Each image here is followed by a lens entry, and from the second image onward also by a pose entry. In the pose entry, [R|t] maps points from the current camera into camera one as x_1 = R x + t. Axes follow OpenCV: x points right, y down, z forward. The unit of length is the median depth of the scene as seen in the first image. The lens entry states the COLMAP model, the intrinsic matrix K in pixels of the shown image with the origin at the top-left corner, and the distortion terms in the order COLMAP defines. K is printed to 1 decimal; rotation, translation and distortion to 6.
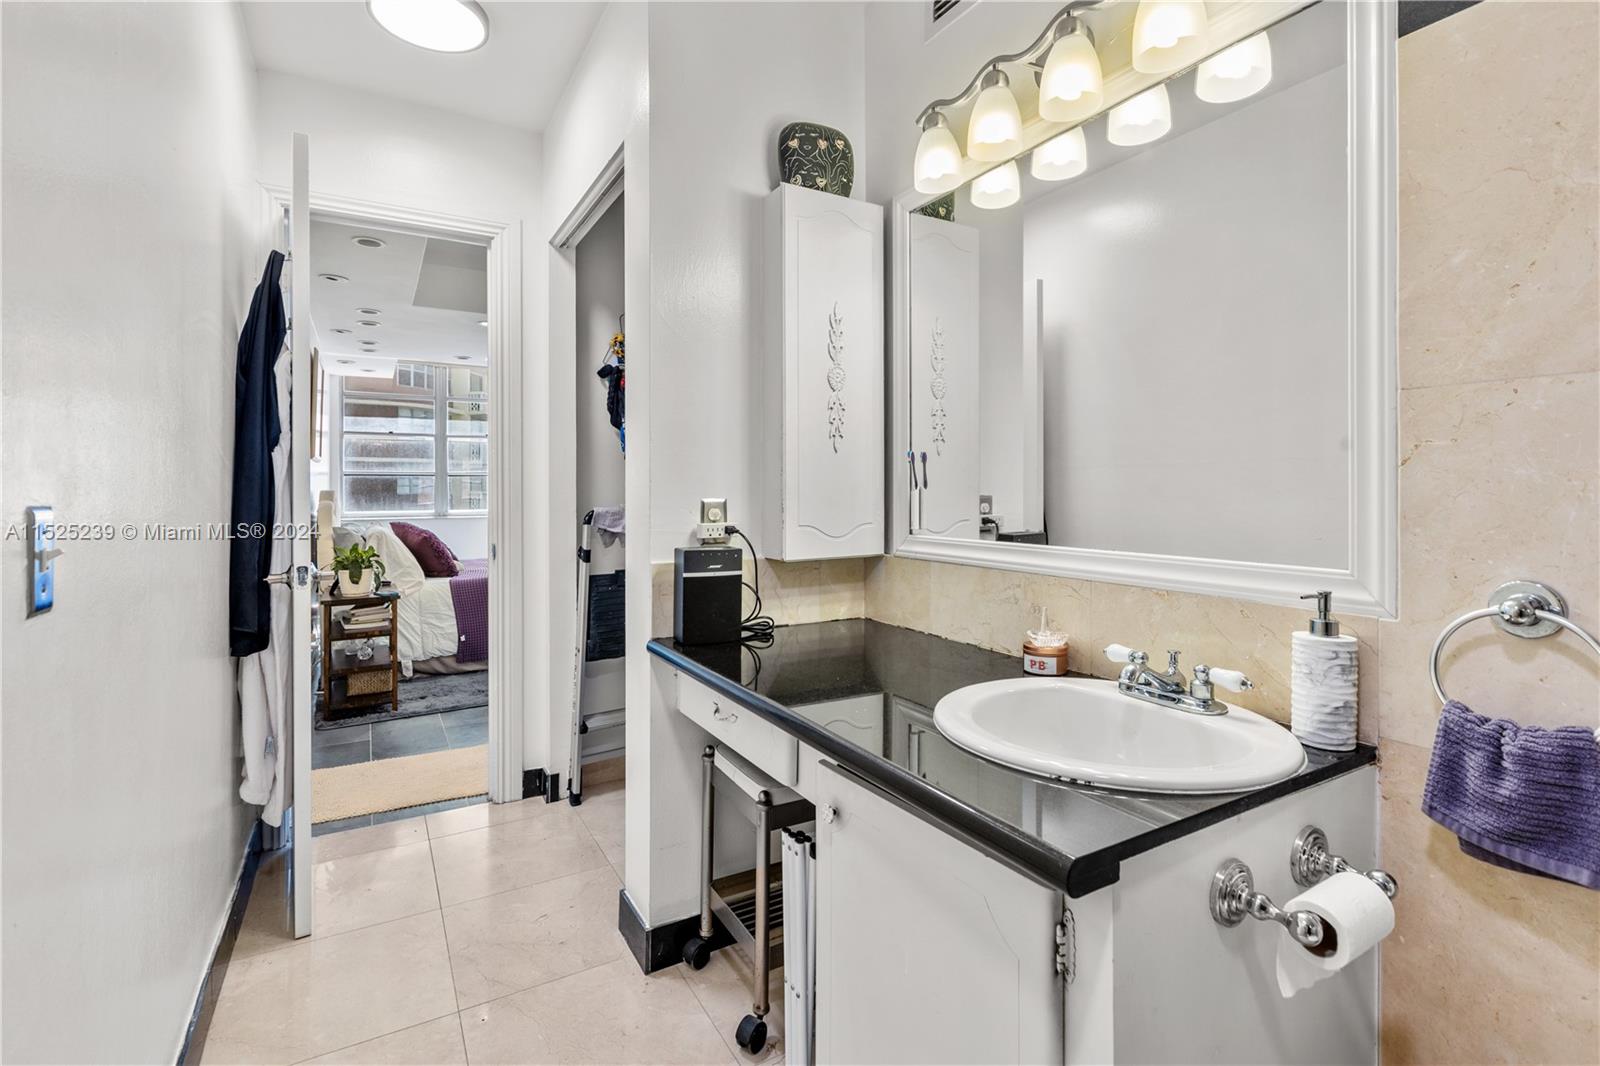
lens RADIAL K [[745.1, 0, 802.3], [0, 745.1, 484.9], [0, 0, 1]] dist [0.000457, 0.001007]
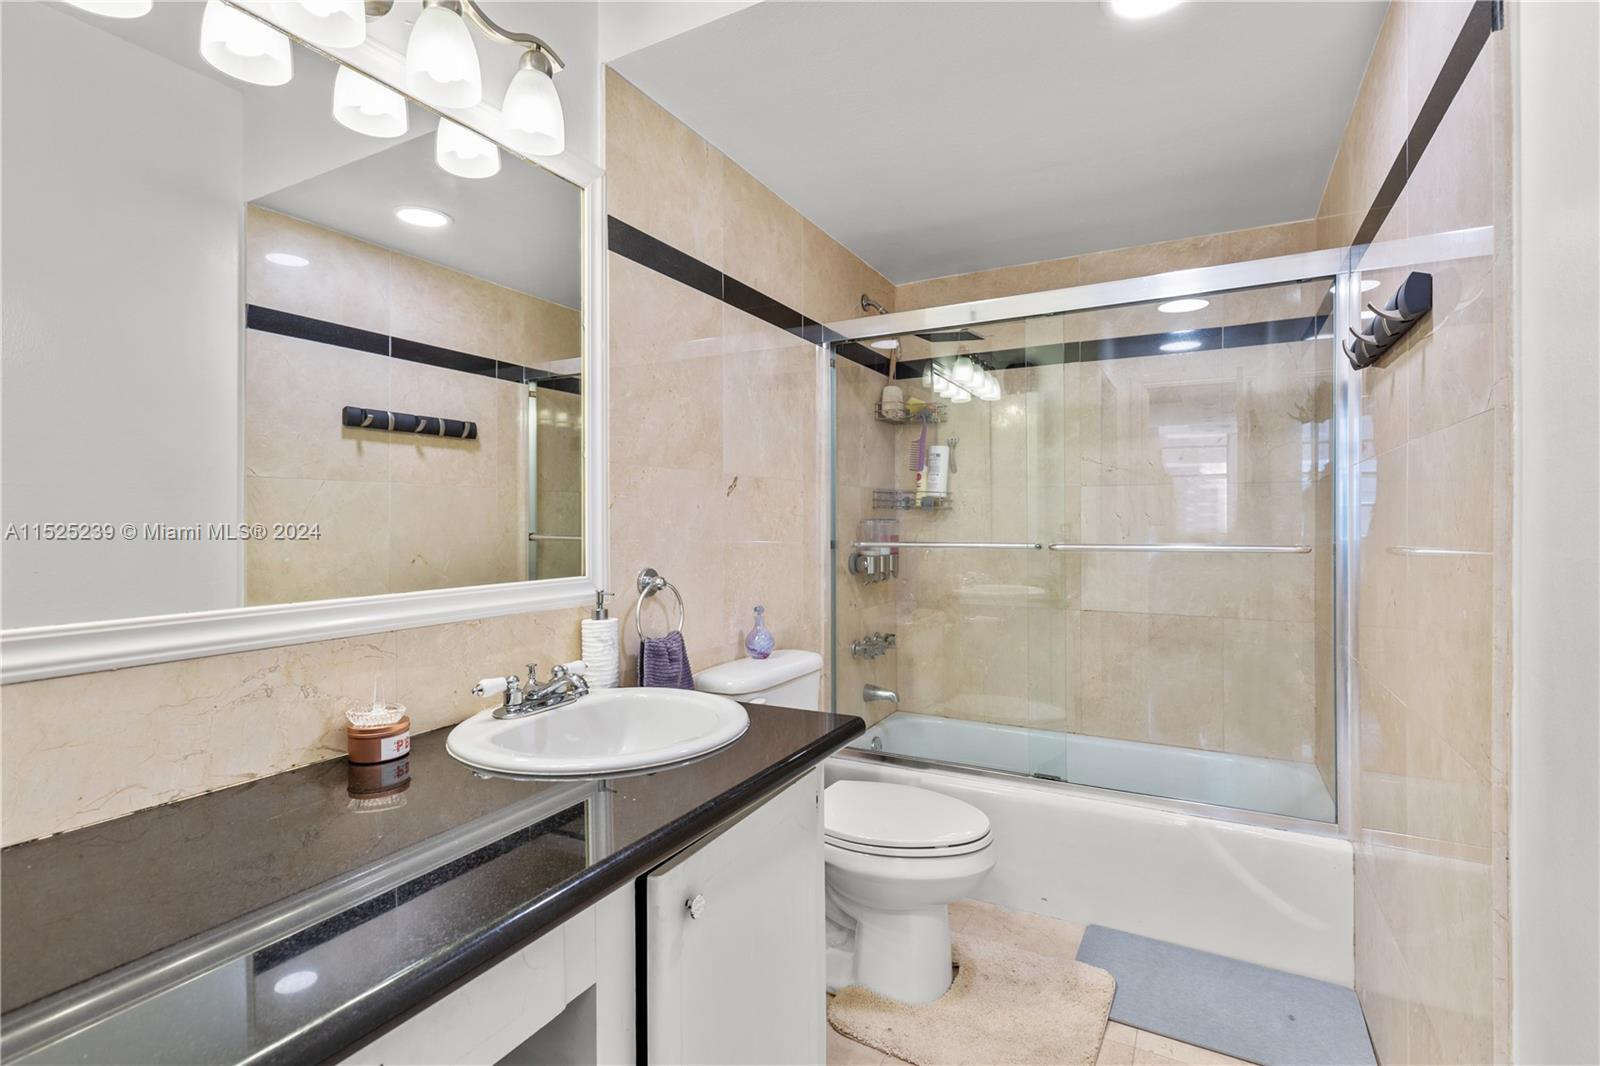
lens RADIAL K [[745.1, 0, 803.0], [0, 745.1, 525.9], [0, 0, 1]] dist [0.000457, 0.001007]
pose [[-0.515672, -0.002467, 0.856782, -0.616548], [-0.001504, 0.999997, 0.001974, 0.006569], [-0.856785, -0.000271, -0.515674, 1.094768]]
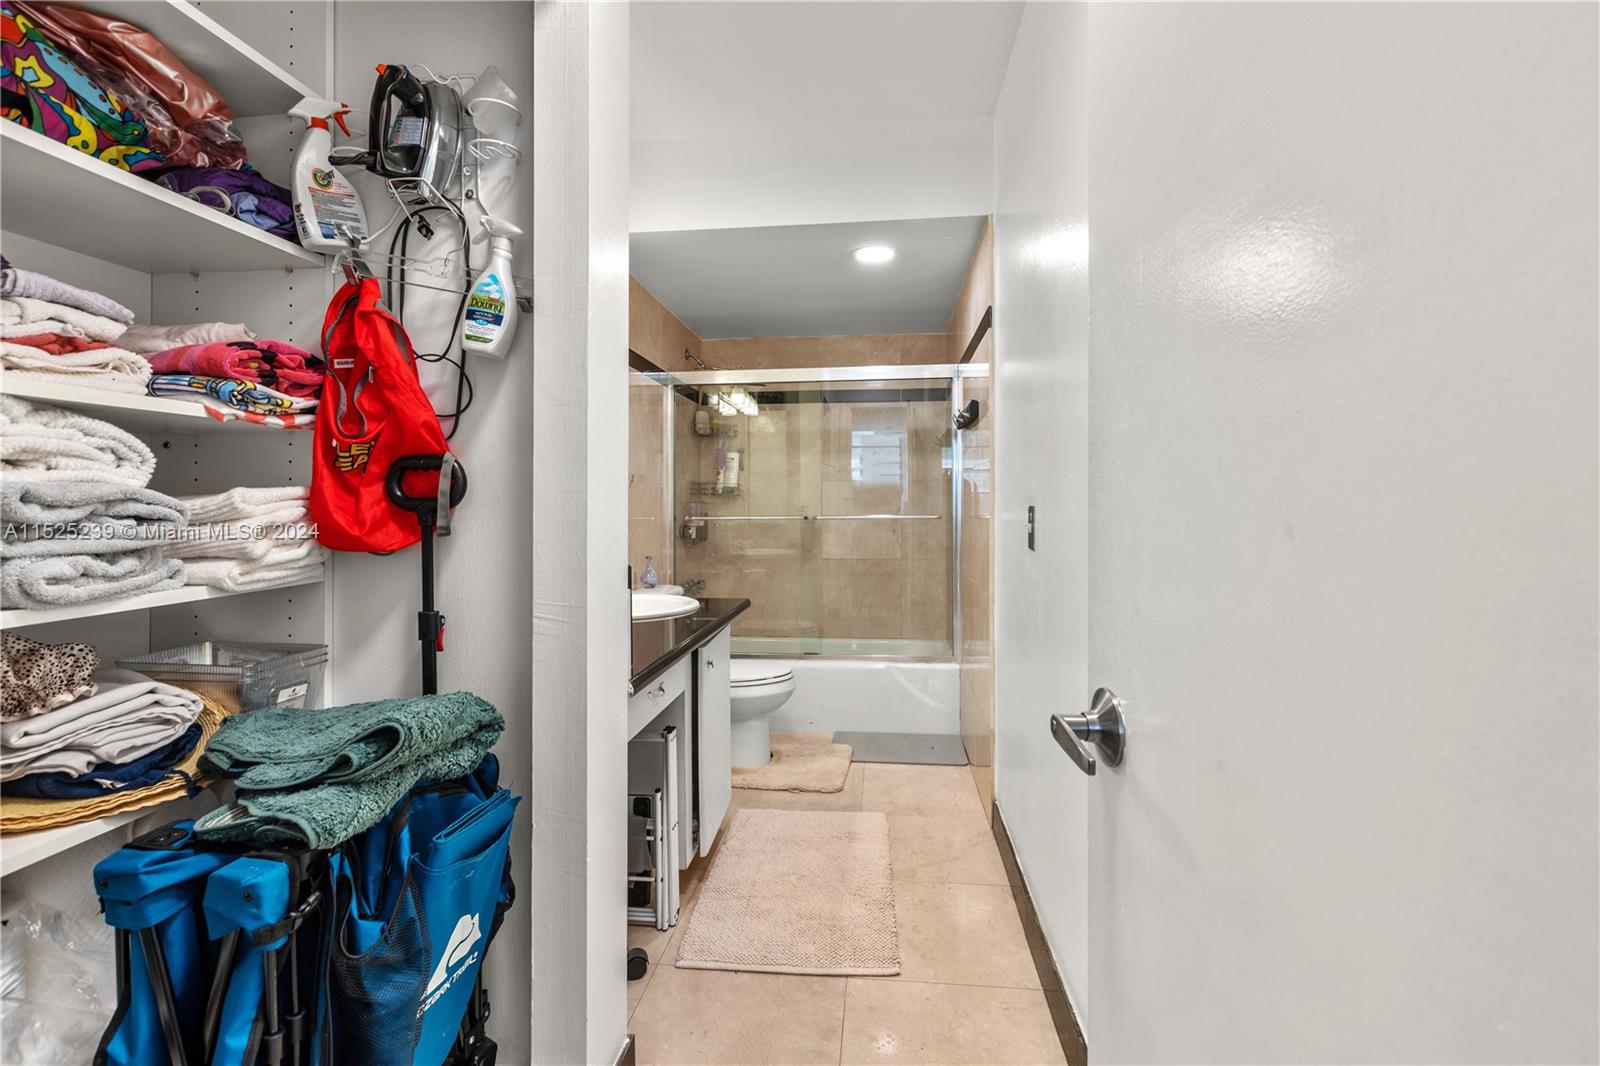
lens RADIAL K [[745.1, 0, 800.9], [0, 745.1, 524.5], [0, 0, 1]] dist [0.000457, 0.001007]
pose [[-0.799944, -0.012182, 0.599951, -1.184081], [0.003138, 0.999695, 0.024484, 0.009898], [-0.600067, 0.021469, -0.799662, 2.135857]]
